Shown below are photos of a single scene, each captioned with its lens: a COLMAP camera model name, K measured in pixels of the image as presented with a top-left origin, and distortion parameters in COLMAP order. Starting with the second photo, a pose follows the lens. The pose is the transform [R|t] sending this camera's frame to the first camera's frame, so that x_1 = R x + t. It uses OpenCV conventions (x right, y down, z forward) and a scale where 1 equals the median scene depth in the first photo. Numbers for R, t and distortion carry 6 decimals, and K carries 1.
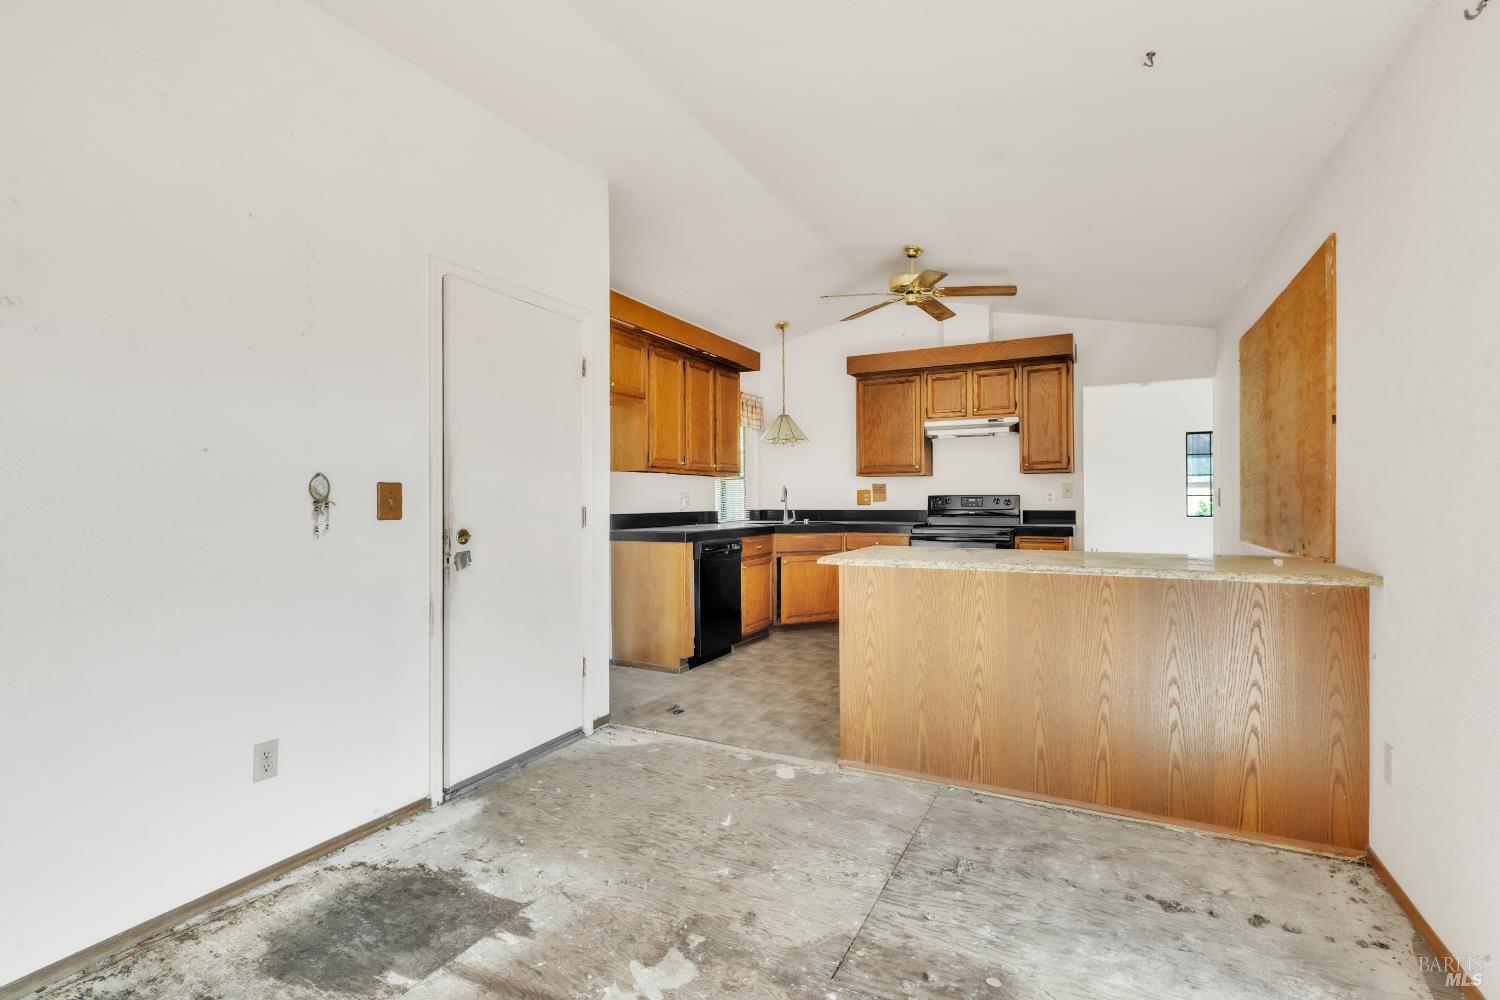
lens RADIAL K [[683.5, 0, 750.4], [0, 683.5, 500.1], [0, 0, 1]] dist [0.000668, 0.000778]
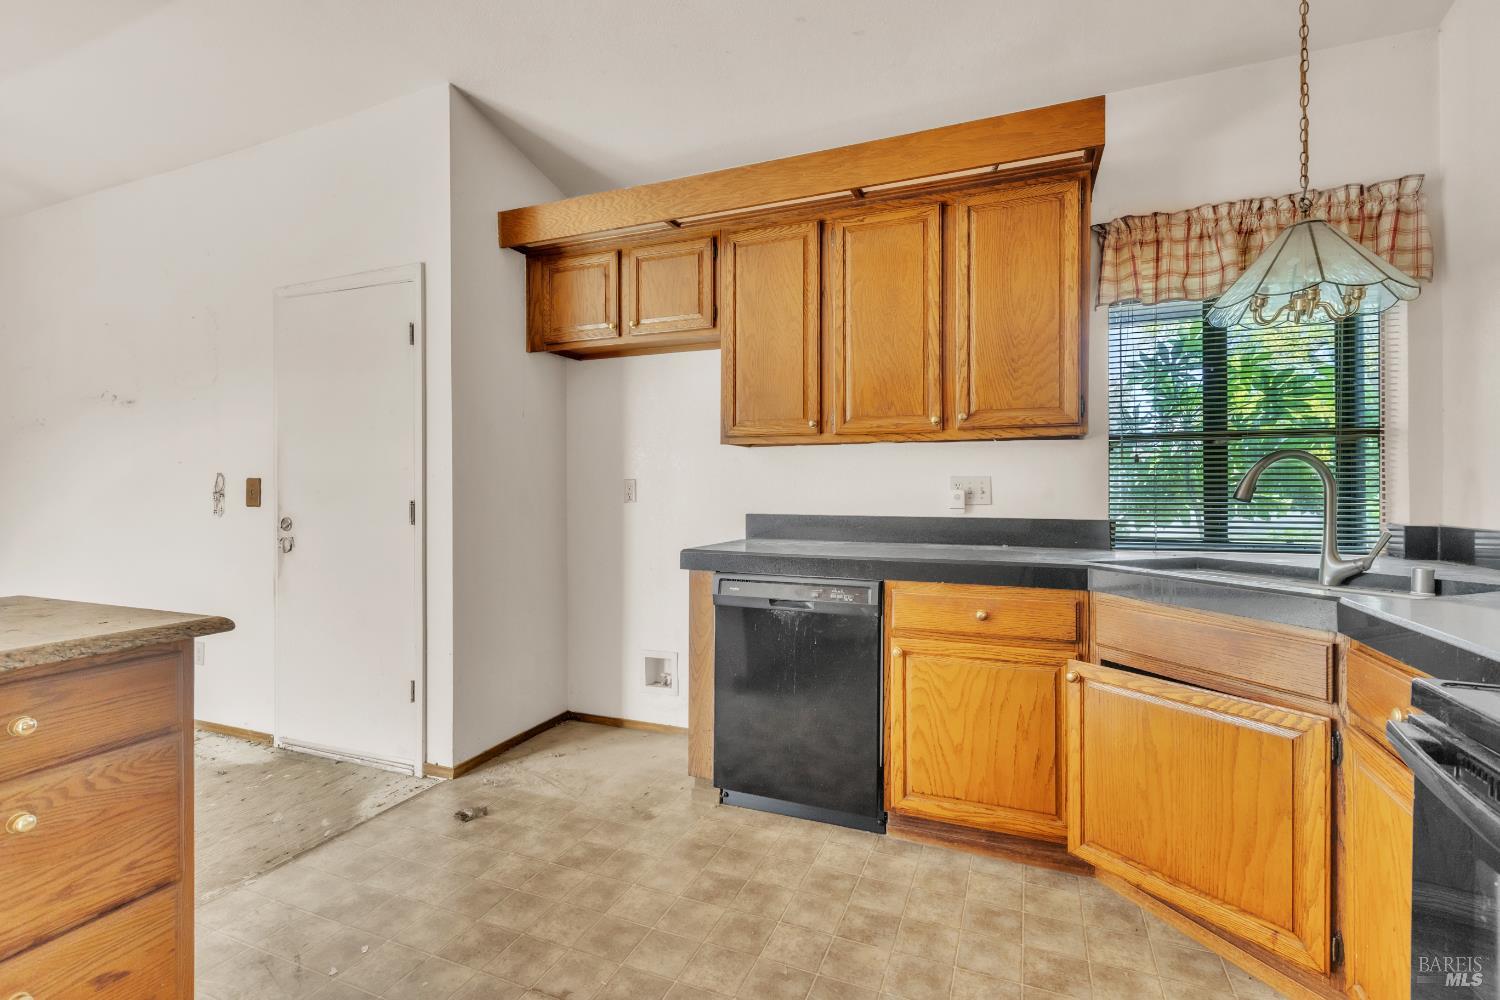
lens RADIAL K [[683.5, 0, 746.9], [0, 683.5, 495.9], [0, 0, 1]] dist [0.000668, 0.000778]
pose [[0.089269, 0.011233, -0.995944, 1.222171], [-0.000274, 0.999937, 0.011254, -0.010104], [0.996008, -0.000732, 0.089266, 2.613049]]
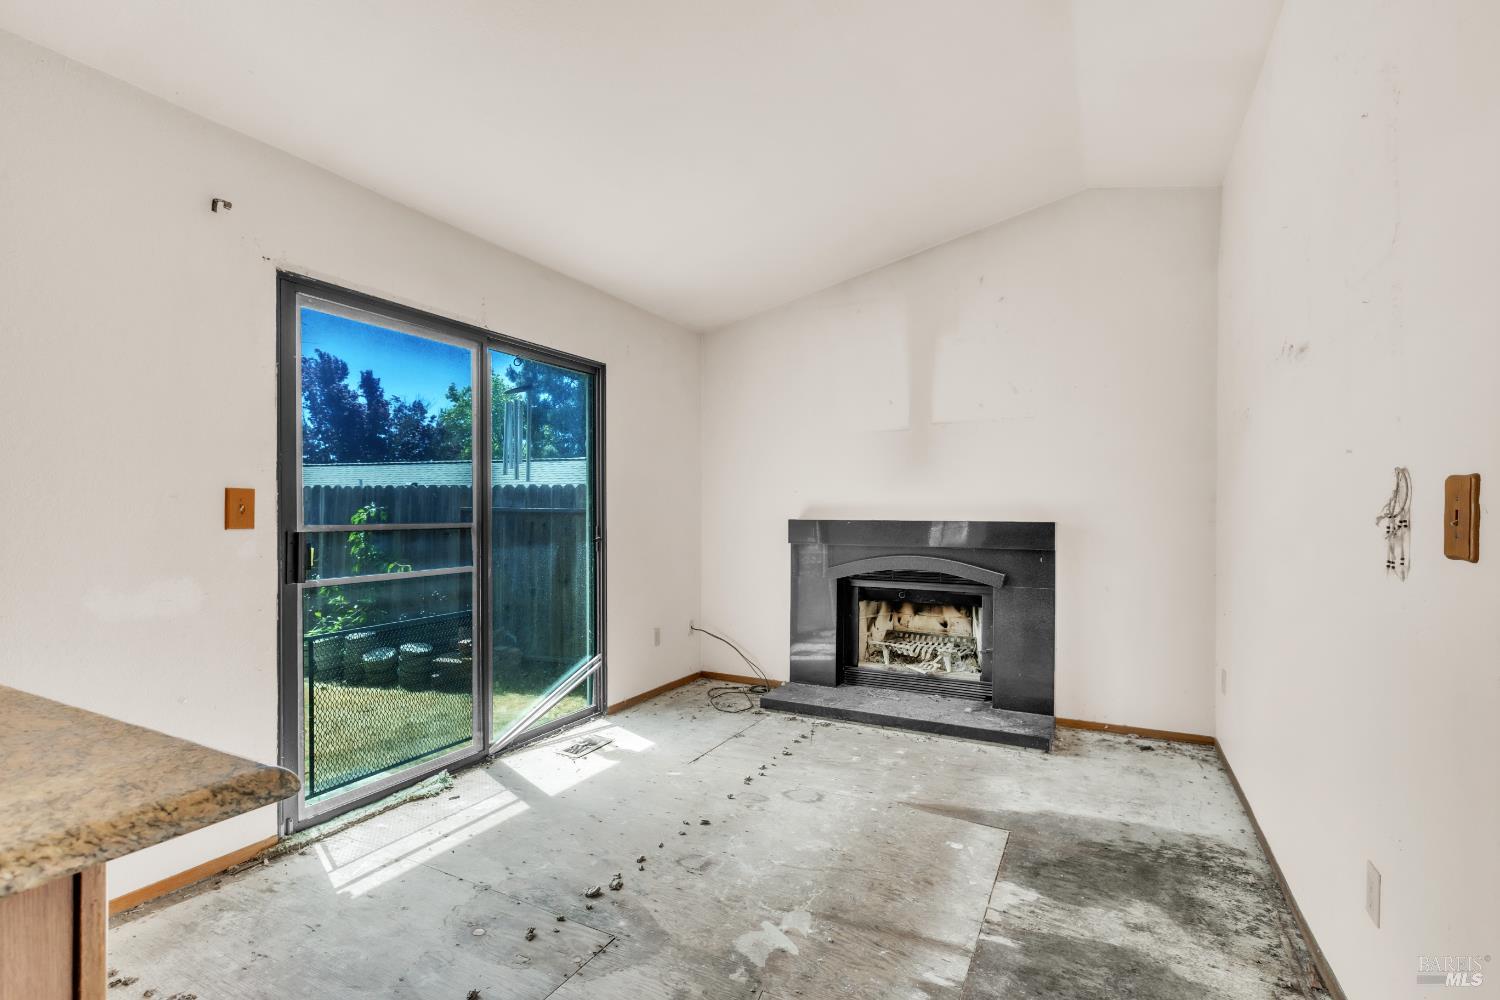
lens RADIAL K [[683.5, 0, 747.5], [0, 683.5, 507.2], [0, 0, 1]] dist [0.000668, 0.000778]
pose [[-0.999985, 0.004169, 0.003518, -0.103294], [0.004144, 0.999967, -0.006976, -0.005918], [-0.003547, -0.006961, -0.999969, 2.070102]]
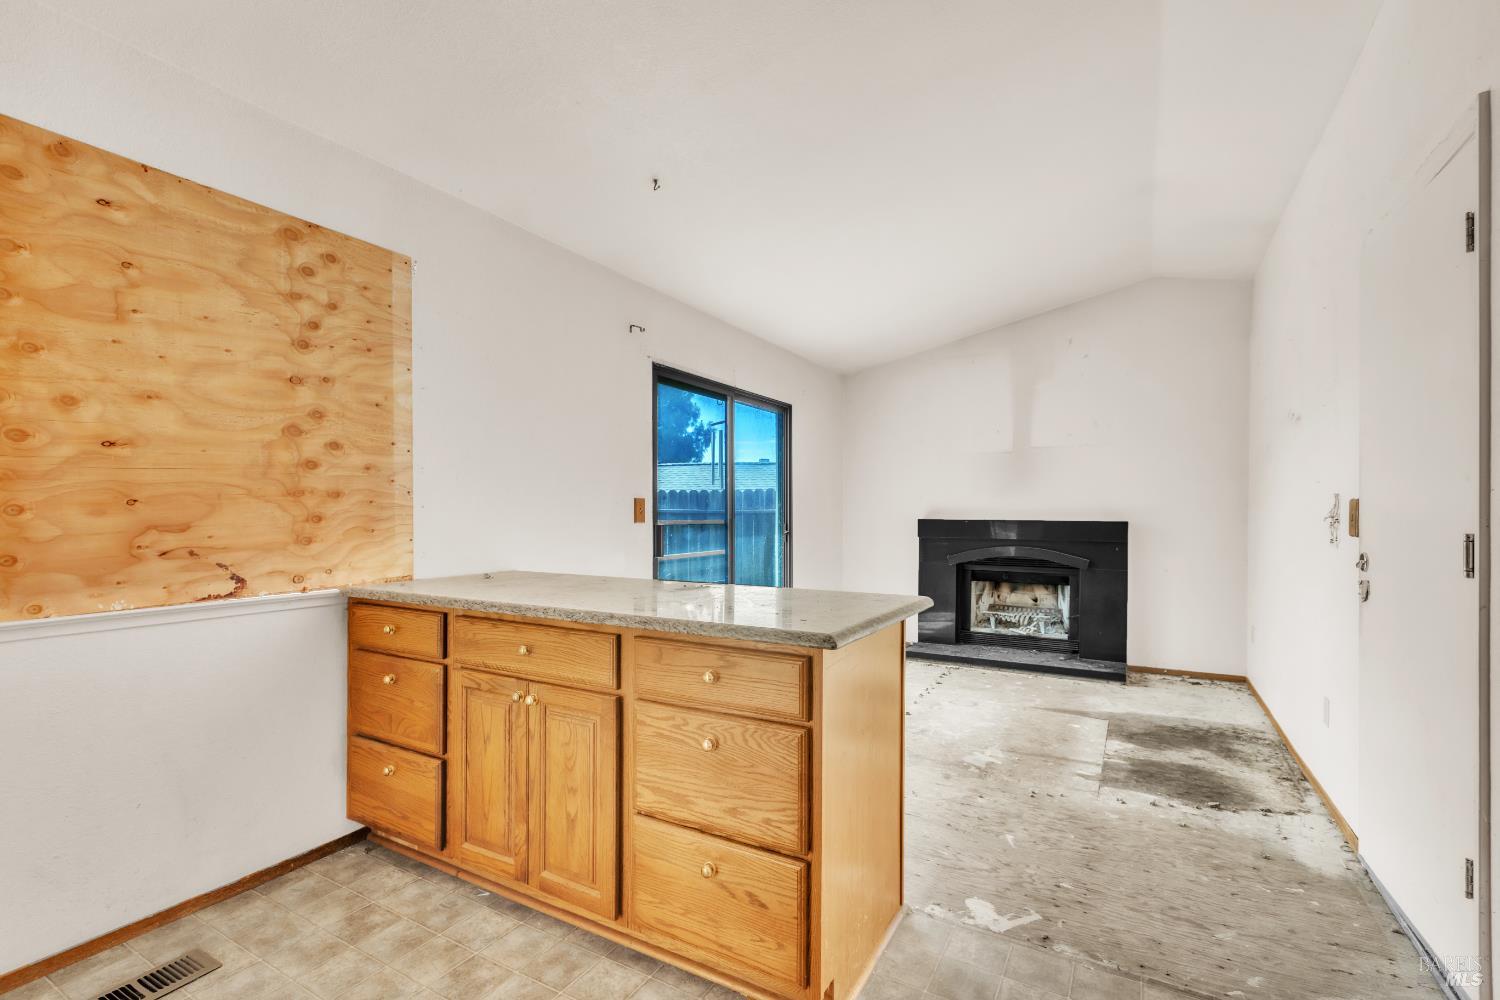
lens RADIAL K [[683.5, 0, 747.1], [0, 683.5, 508.3], [0, 0, 1]] dist [0.000668, 0.000778]
pose [[-0.999185, 0.000925, 0.040359, 0.446690], [0.000677, 0.999981, -0.006162, -0.009812], [-0.040364, -0.006130, -0.999166, 2.912089]]
